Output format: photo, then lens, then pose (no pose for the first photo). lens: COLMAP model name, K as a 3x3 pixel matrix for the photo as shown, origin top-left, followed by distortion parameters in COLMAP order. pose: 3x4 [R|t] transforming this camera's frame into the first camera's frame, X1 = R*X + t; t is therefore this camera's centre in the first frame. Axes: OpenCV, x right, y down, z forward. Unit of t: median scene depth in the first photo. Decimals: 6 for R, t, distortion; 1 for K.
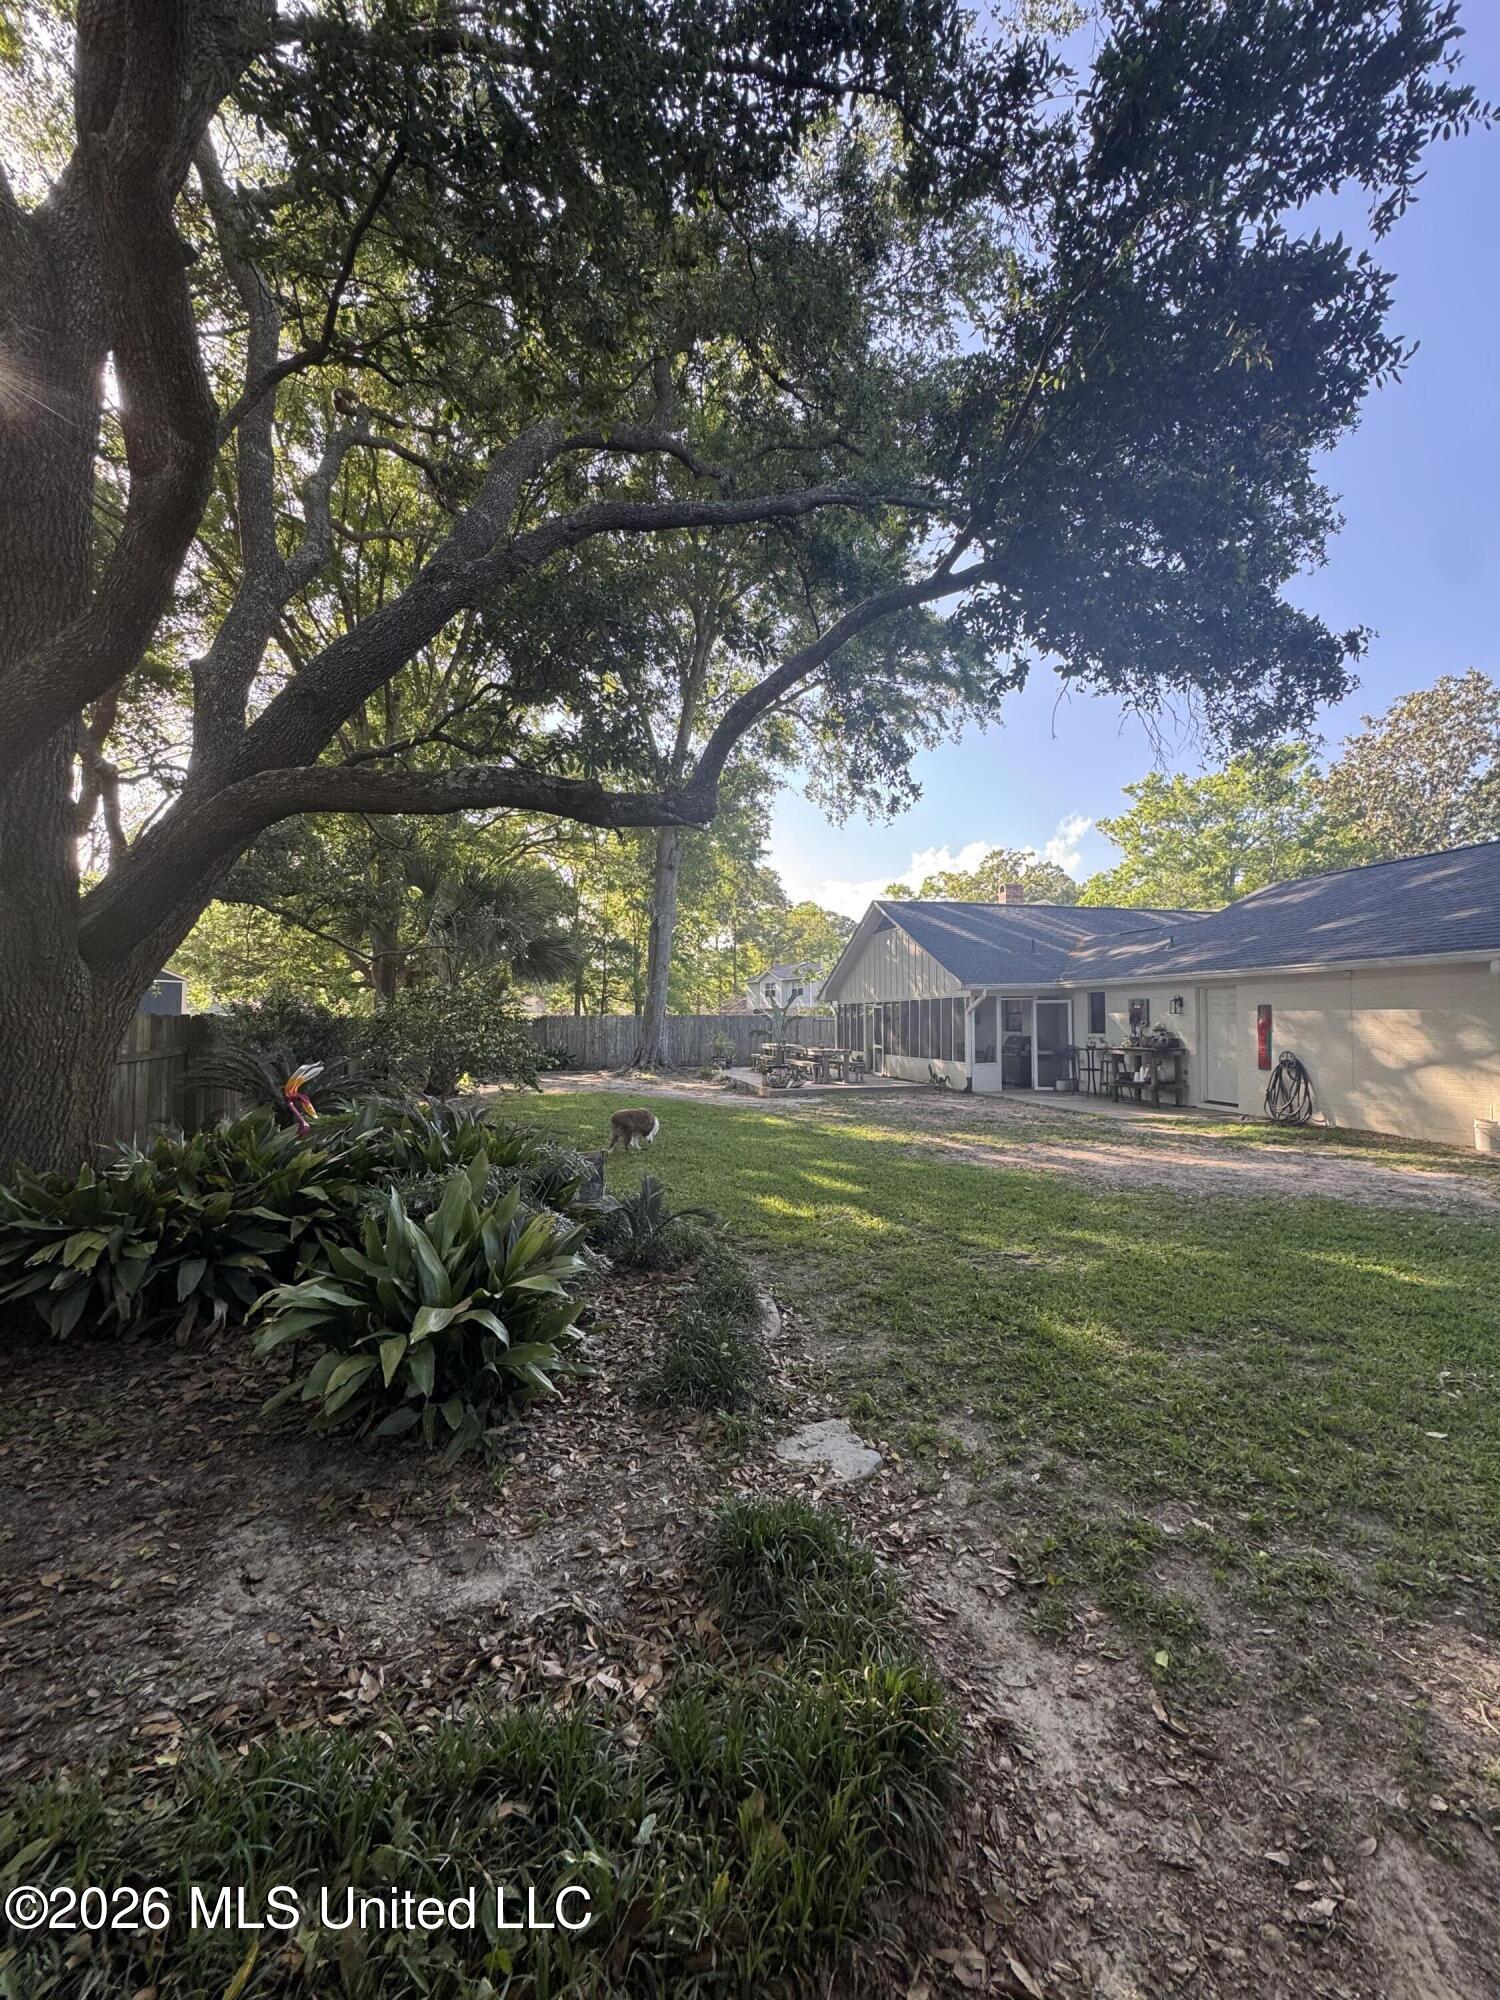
lens RADIAL K [[793.9, 0, 765.5], [0, 793.9, 999.3], [0, 0, 1]] dist [-0.005169, 0.001102]
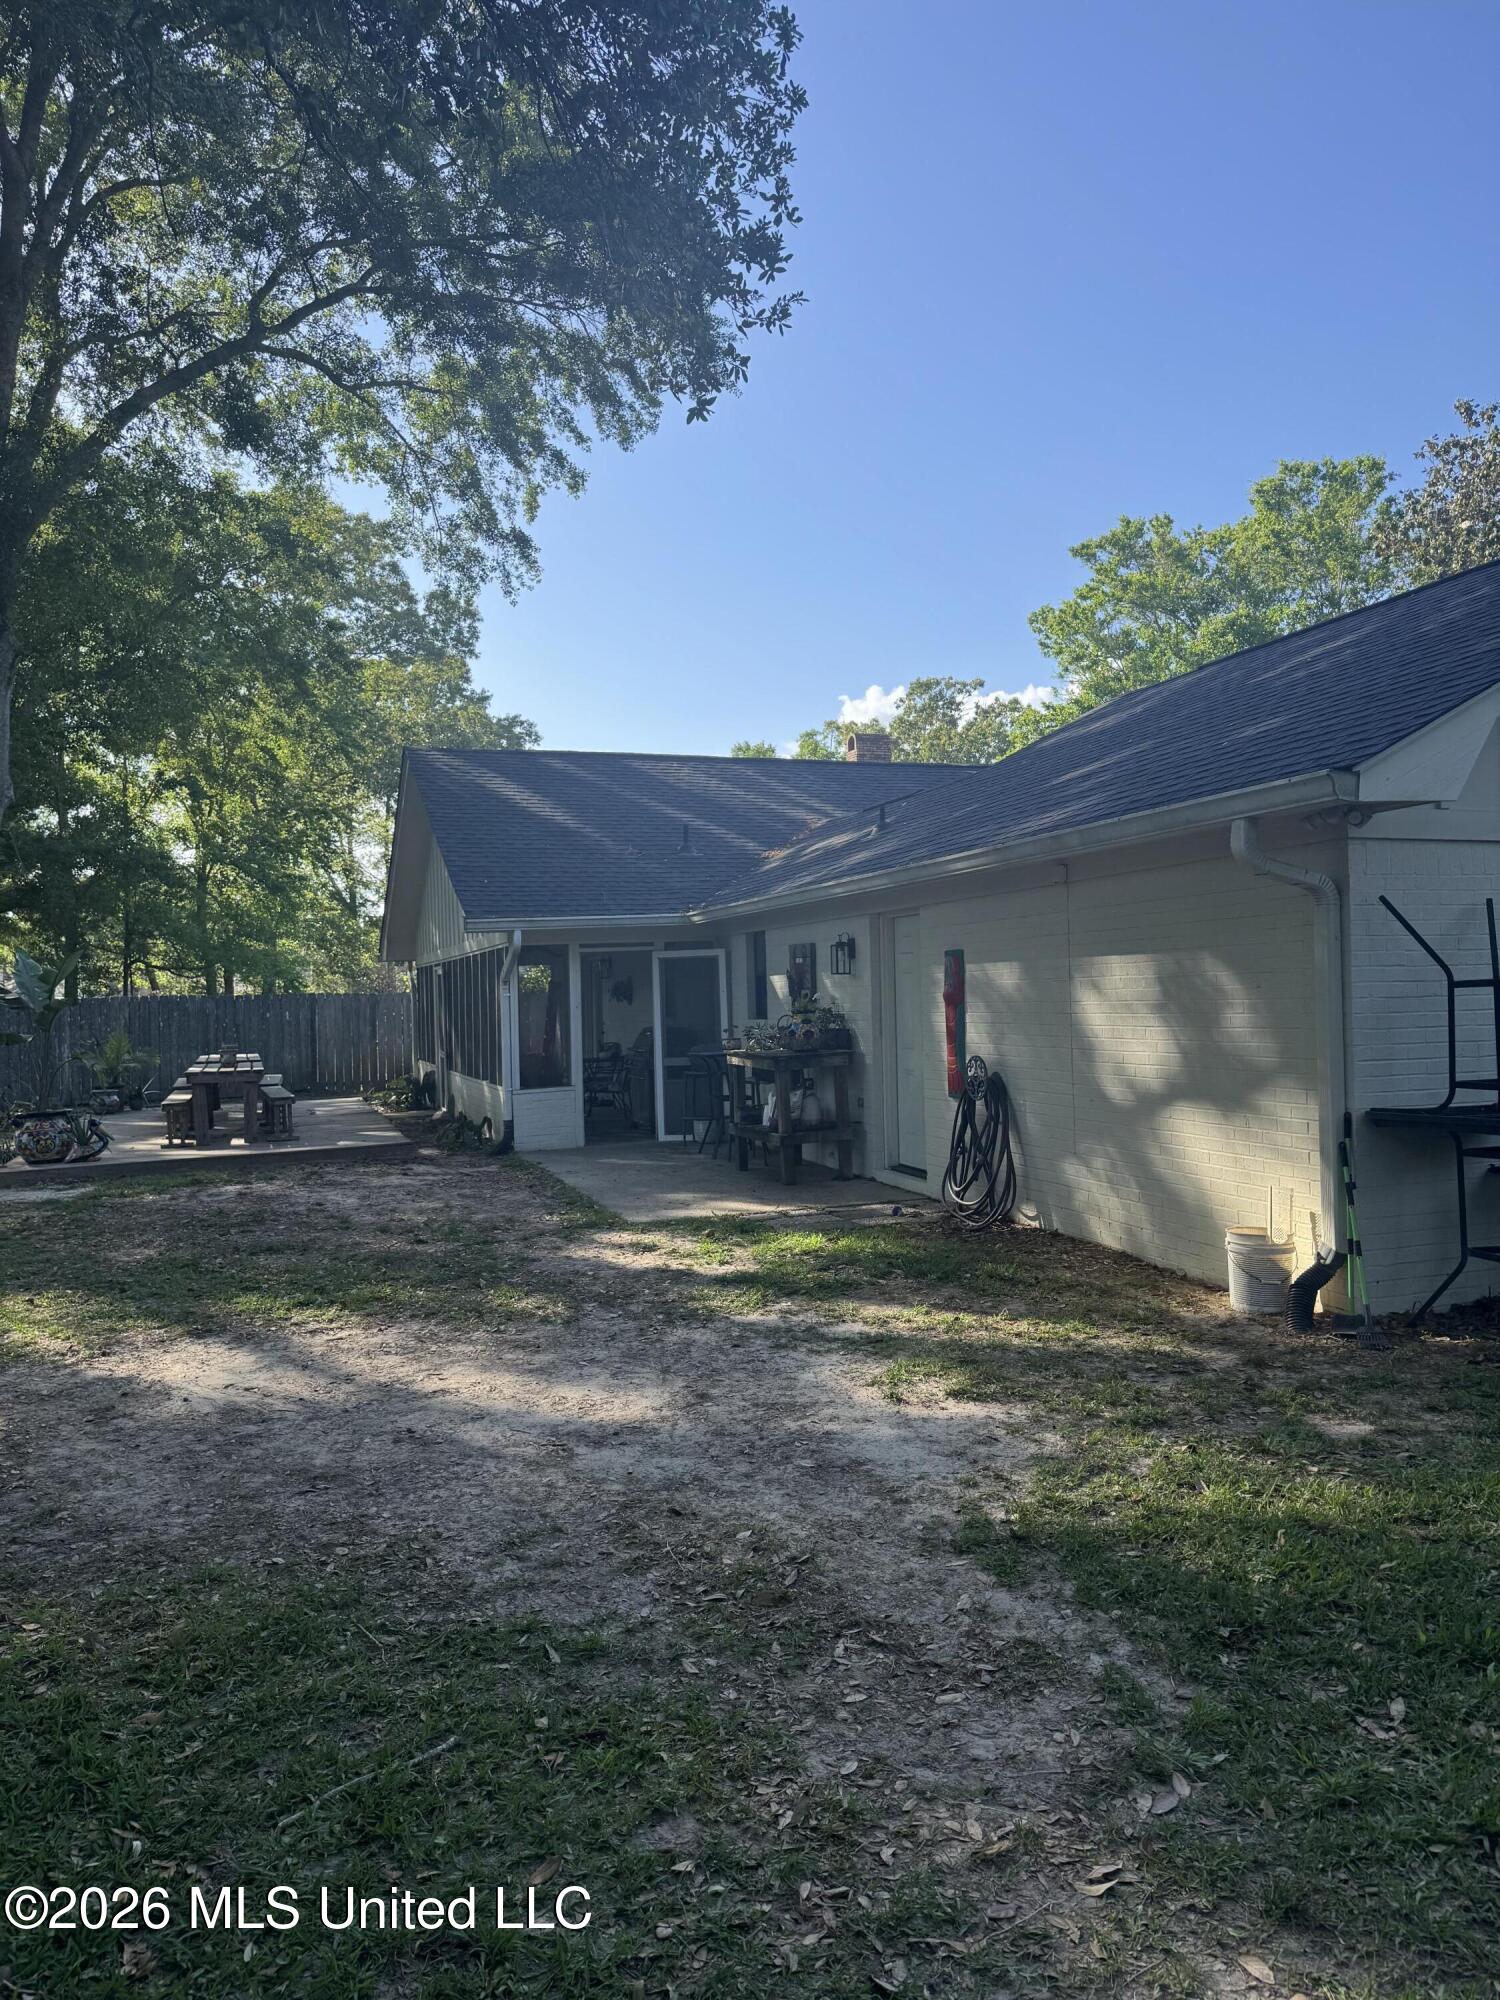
lens RADIAL K [[1394.6, 0, 738.5], [0, 1394.6, 1004.3], [0, 0, 1]] dist [0.062323, -0.074547]
pose [[0.994027, -0.022430, 0.106804, 0.297531], [0.018504, 0.999121, 0.037606, 0.003255], [-0.107553, -0.035405, 0.993569, 0.175405]]
